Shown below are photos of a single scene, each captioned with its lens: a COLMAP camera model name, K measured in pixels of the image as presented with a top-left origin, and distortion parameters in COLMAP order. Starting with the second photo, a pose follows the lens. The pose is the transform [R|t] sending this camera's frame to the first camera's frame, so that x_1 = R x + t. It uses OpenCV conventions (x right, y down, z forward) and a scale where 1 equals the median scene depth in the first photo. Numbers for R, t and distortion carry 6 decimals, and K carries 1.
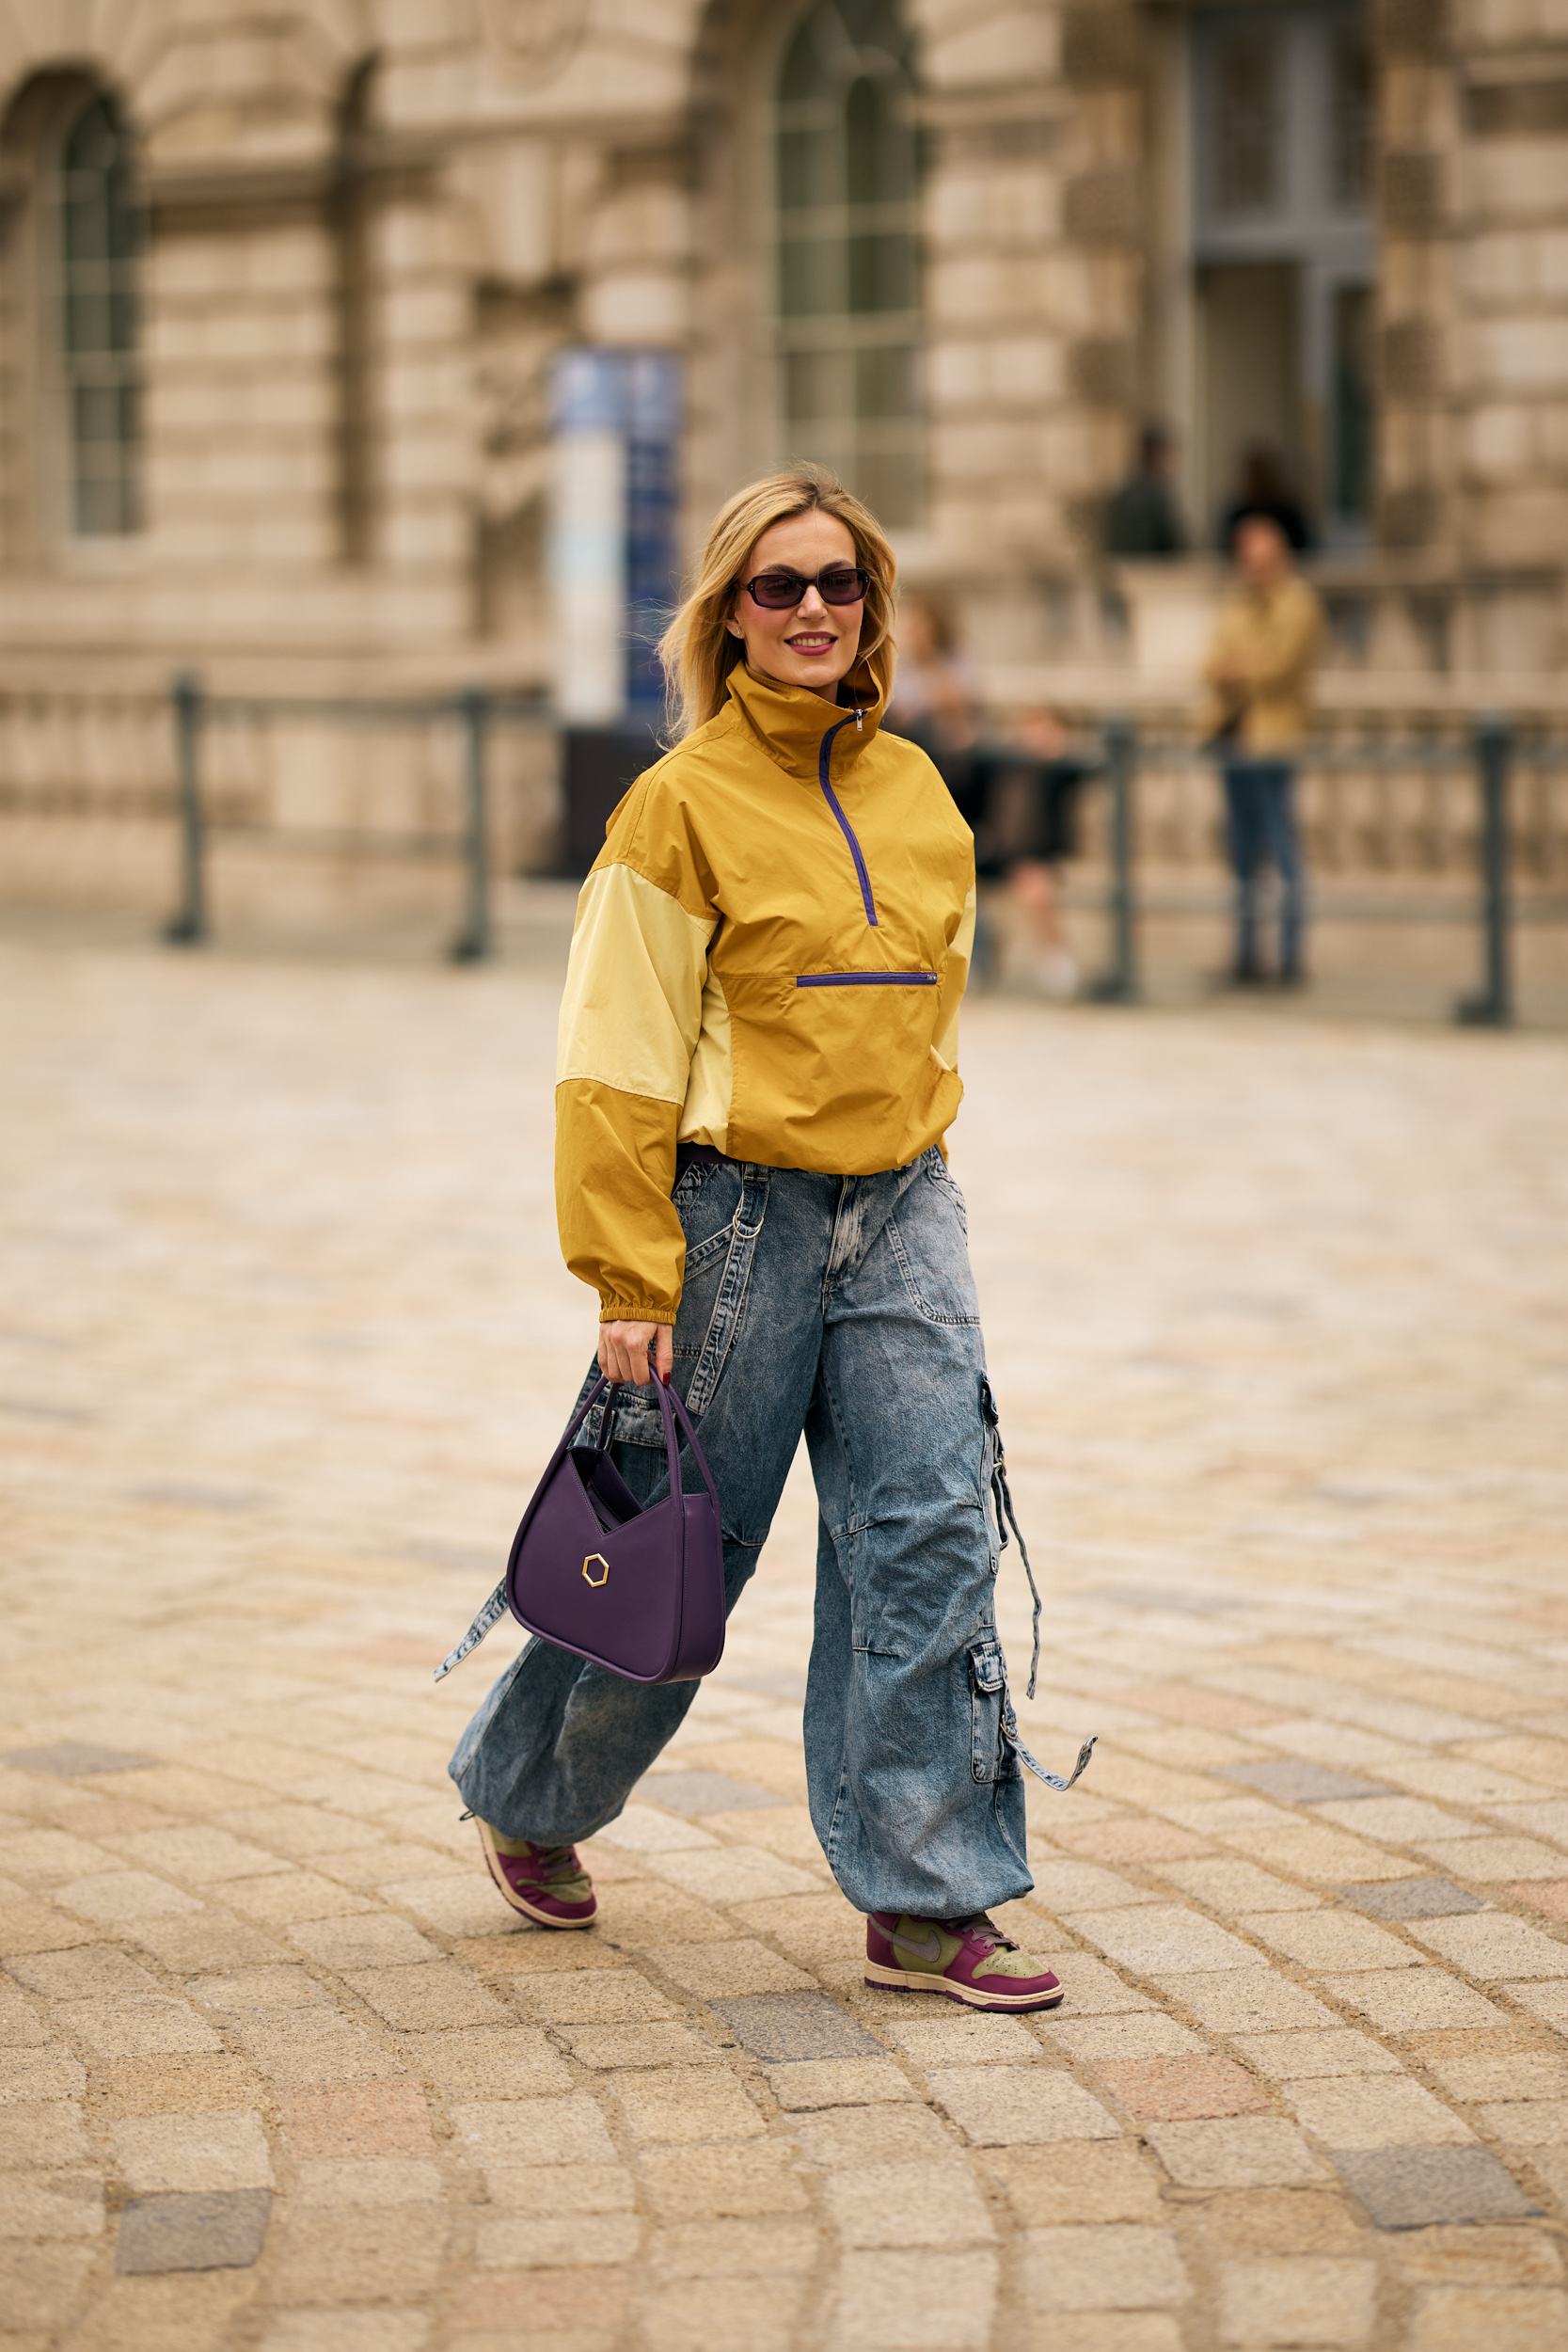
lens RADIAL K [[5509.7, 0, 784.0], [0, 5509.7, 1176.0], [0, 0, 1]] dist [-0.019125, -0.684421]
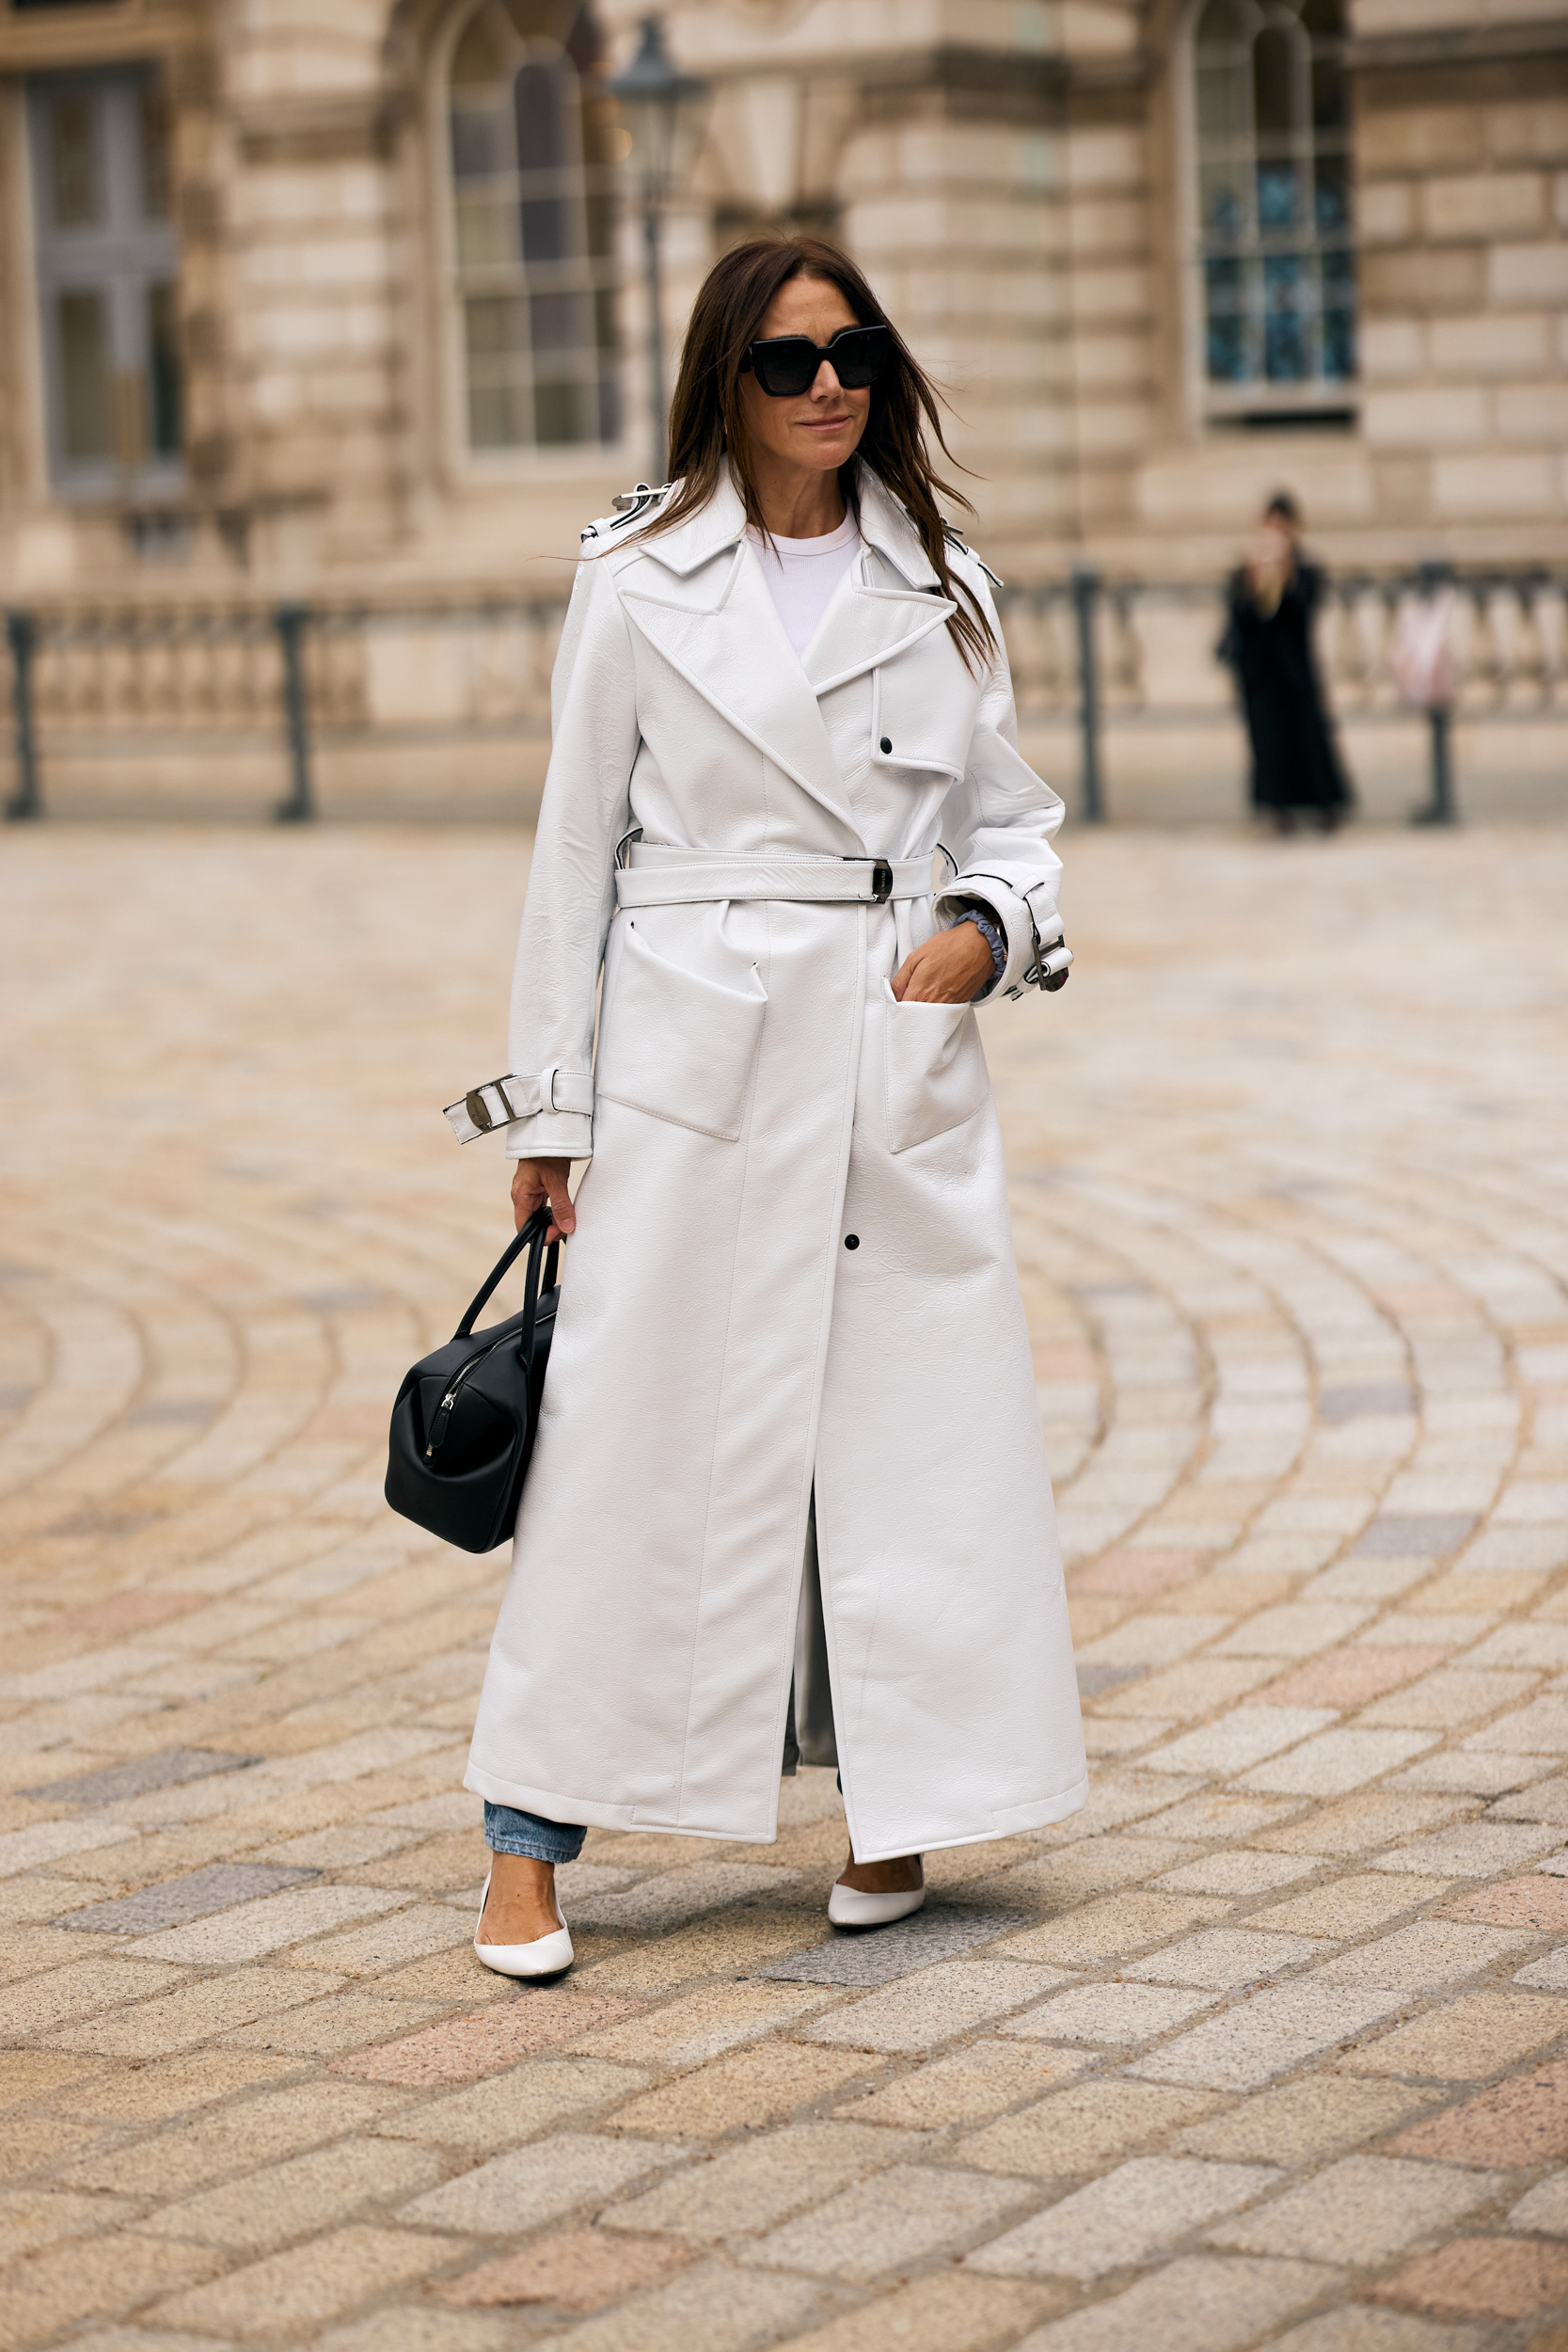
lens RADIAL K [[5509.7, 0, 784.0], [0, 5509.7, 1176.0], [0, 0, 1]] dist [-0.019125, -0.684421]
pose [[0.973788, -0.056924, 0.220221, -0.051420], [0.053179, 0.998322, 0.022901, 0.028998], [-0.221155, -0.010590, 0.975181, -0.309981]]
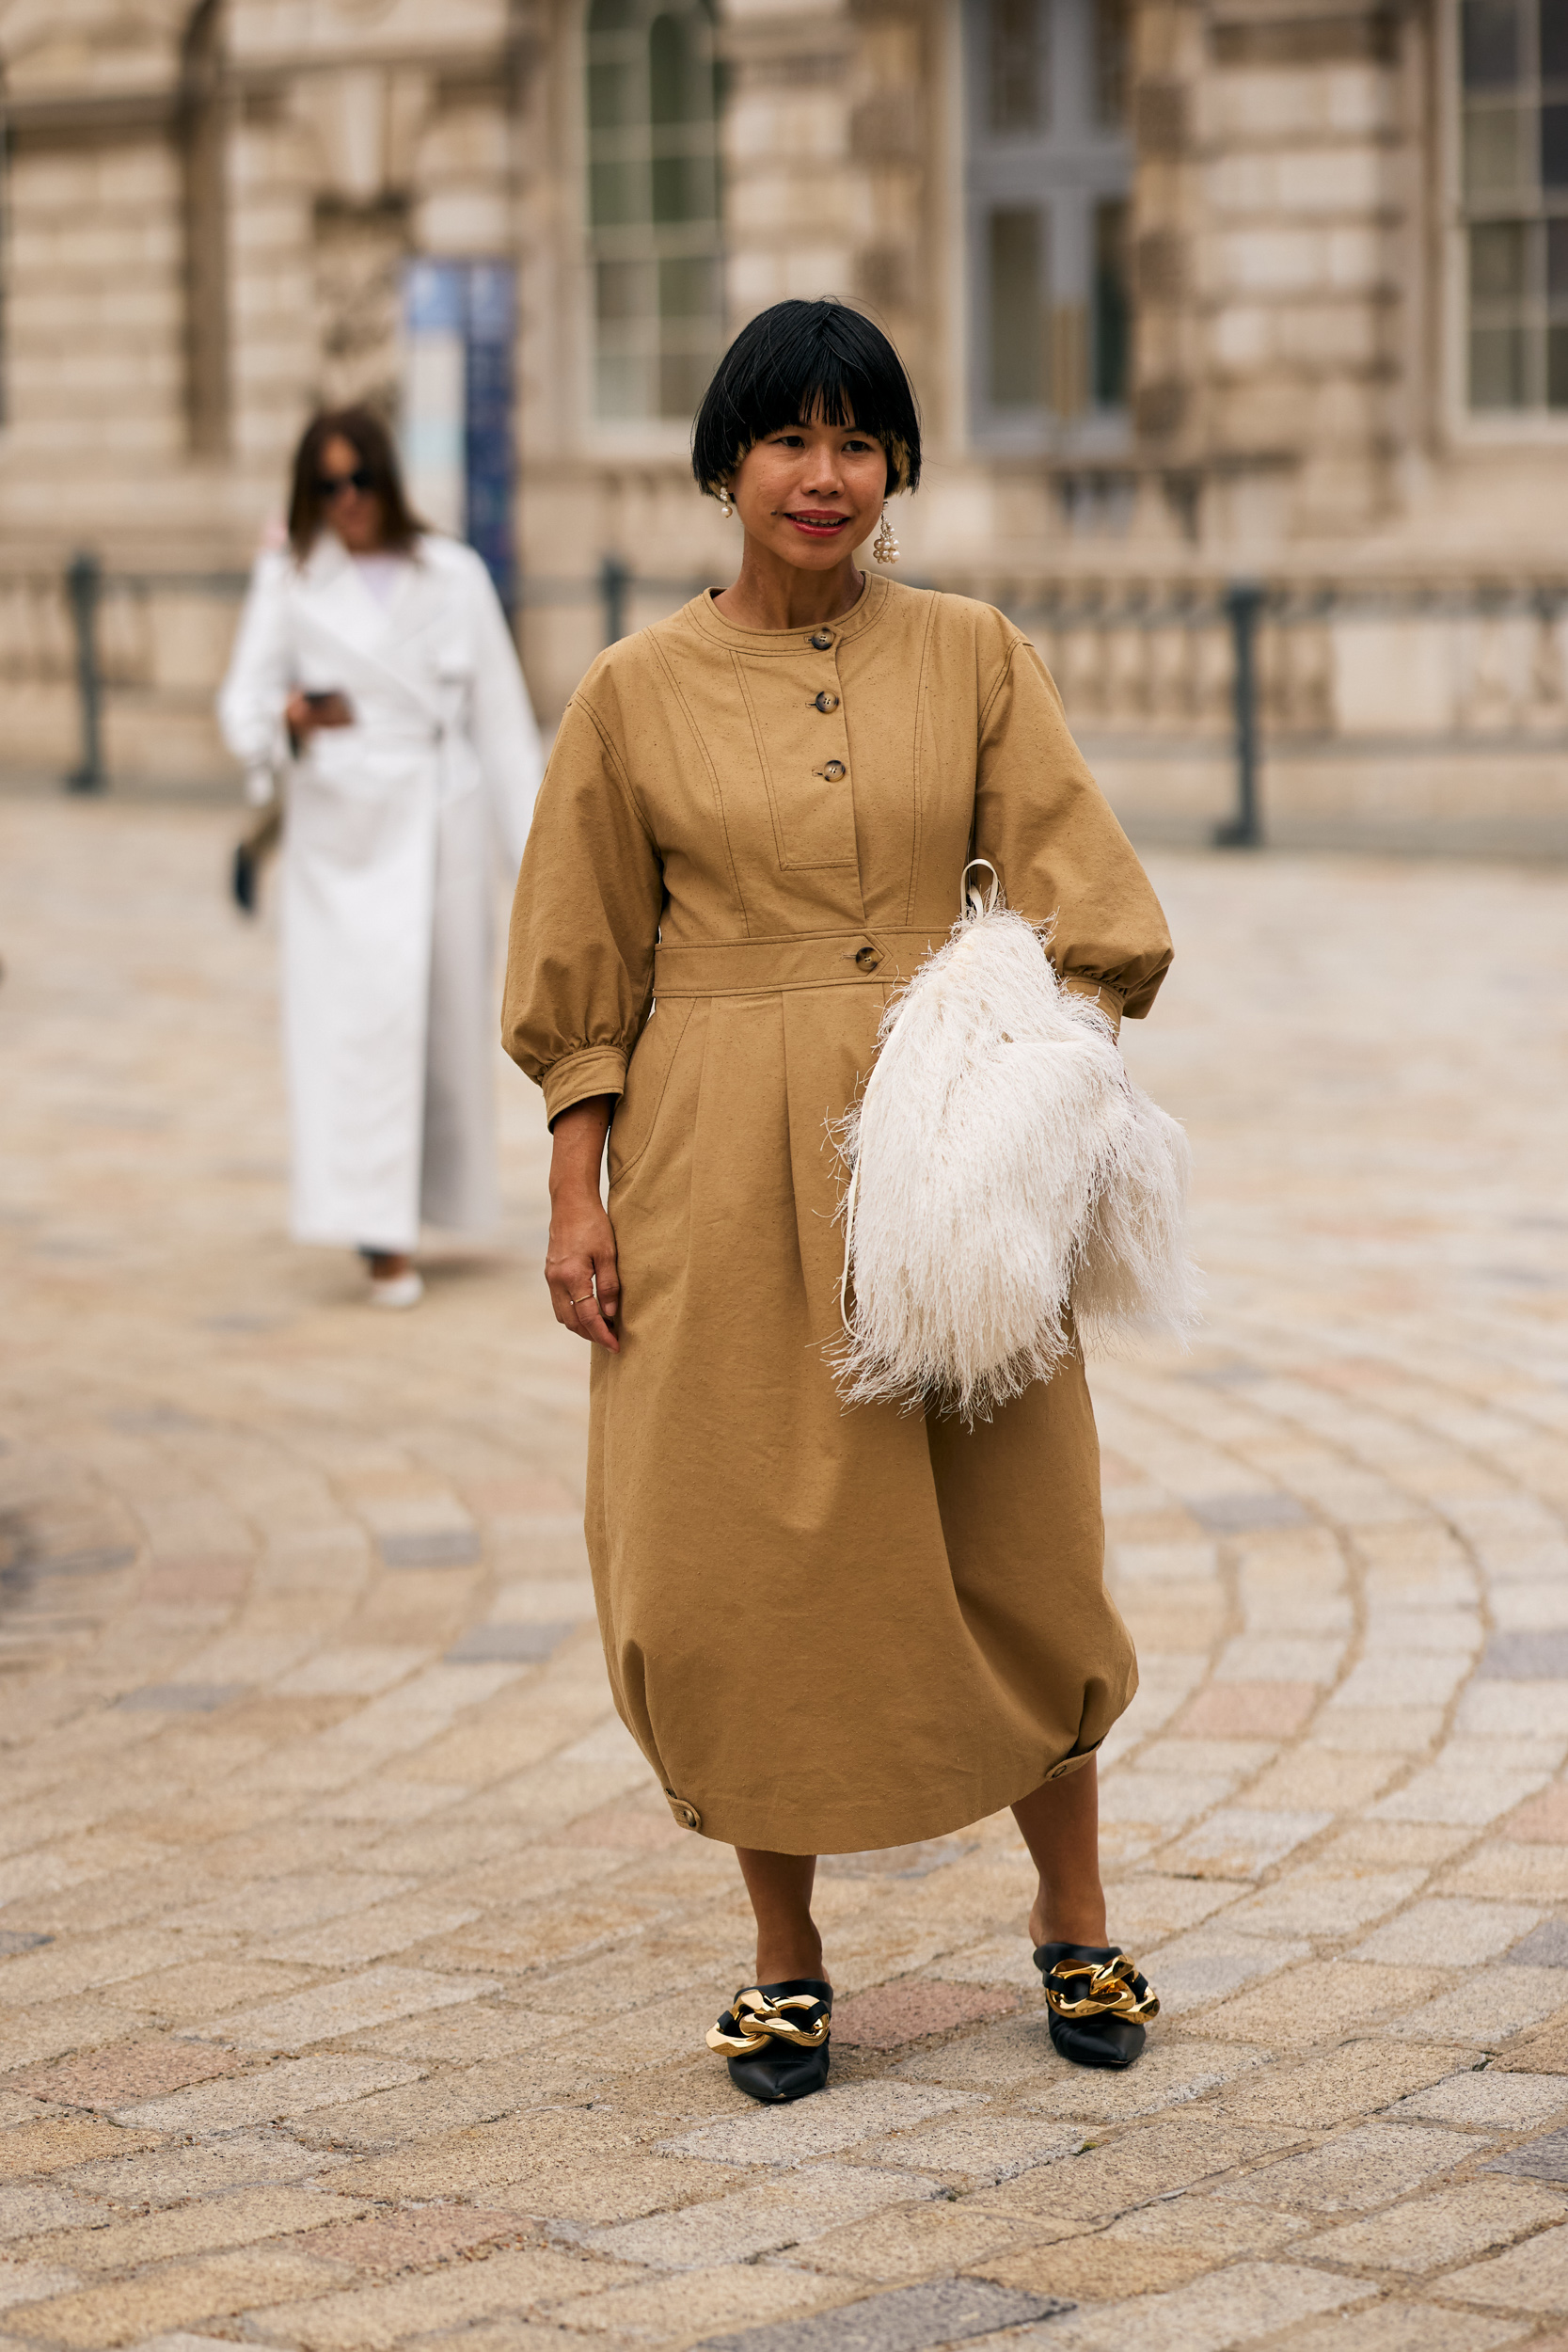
lens RADIAL K [[5509.7, 0, 784.0], [0, 5509.7, 1176.0], [0, 0, 1]] dist [-0.019125, -0.684421]
pose [[0.998779, -0.011178, 0.048128, -0.018133], [0.010245, 0.999756, 0.019587, 0.013398], [-0.048335, -0.019070, 0.998649, -0.112847]]
